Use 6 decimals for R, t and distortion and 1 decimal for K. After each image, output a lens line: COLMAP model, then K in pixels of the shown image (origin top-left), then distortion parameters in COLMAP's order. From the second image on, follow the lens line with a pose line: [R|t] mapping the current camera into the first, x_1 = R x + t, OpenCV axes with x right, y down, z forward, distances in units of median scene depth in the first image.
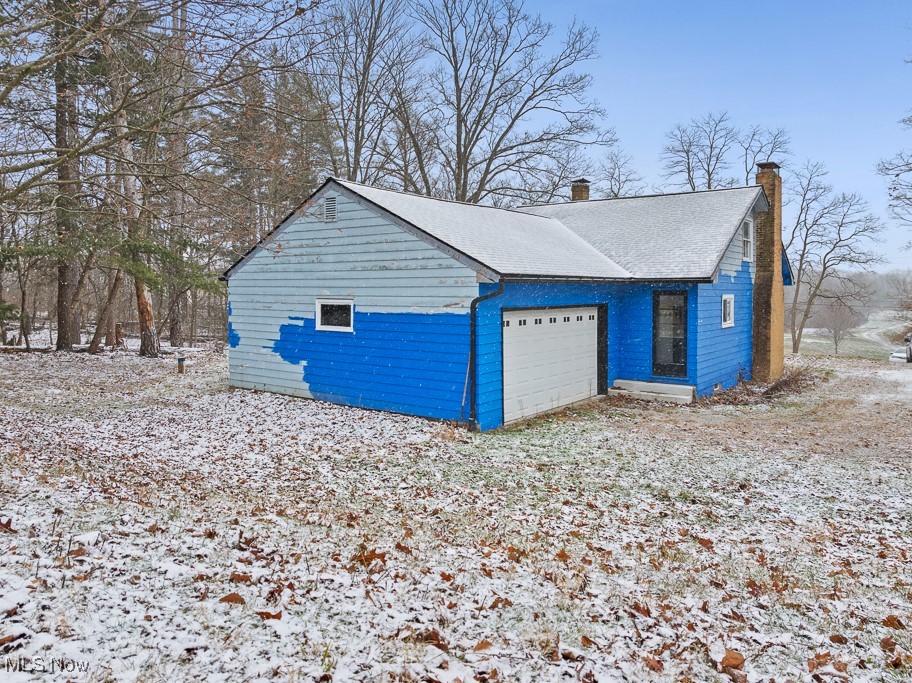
lens RADIAL K [[657.6, 0, 456.0], [0, 657.6, 341.5], [0, 0, 1]] dist [-0.046784, 0.041559]
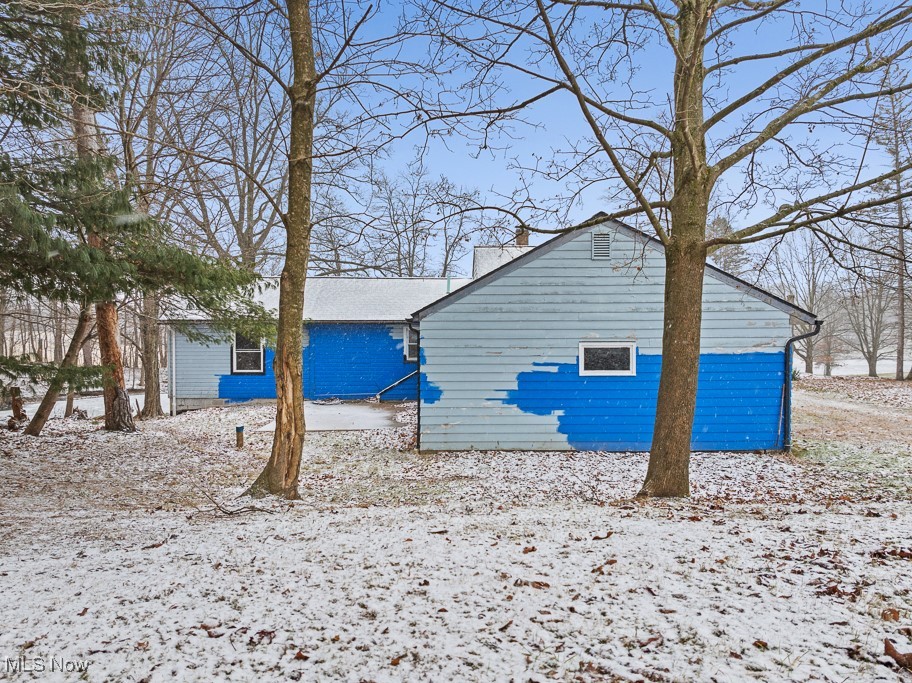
lens RADIAL K [[657.6, 0, 456.0], [0, 657.6, 341.5], [0, 0, 1]] dist [-0.046784, 0.041559]
pose [[0.818356, -0.066050, 0.570904, -0.878413], [0.055262, 0.997814, 0.036226, -0.108591], [-0.572049, 0.001904, 0.820218, 0.343313]]
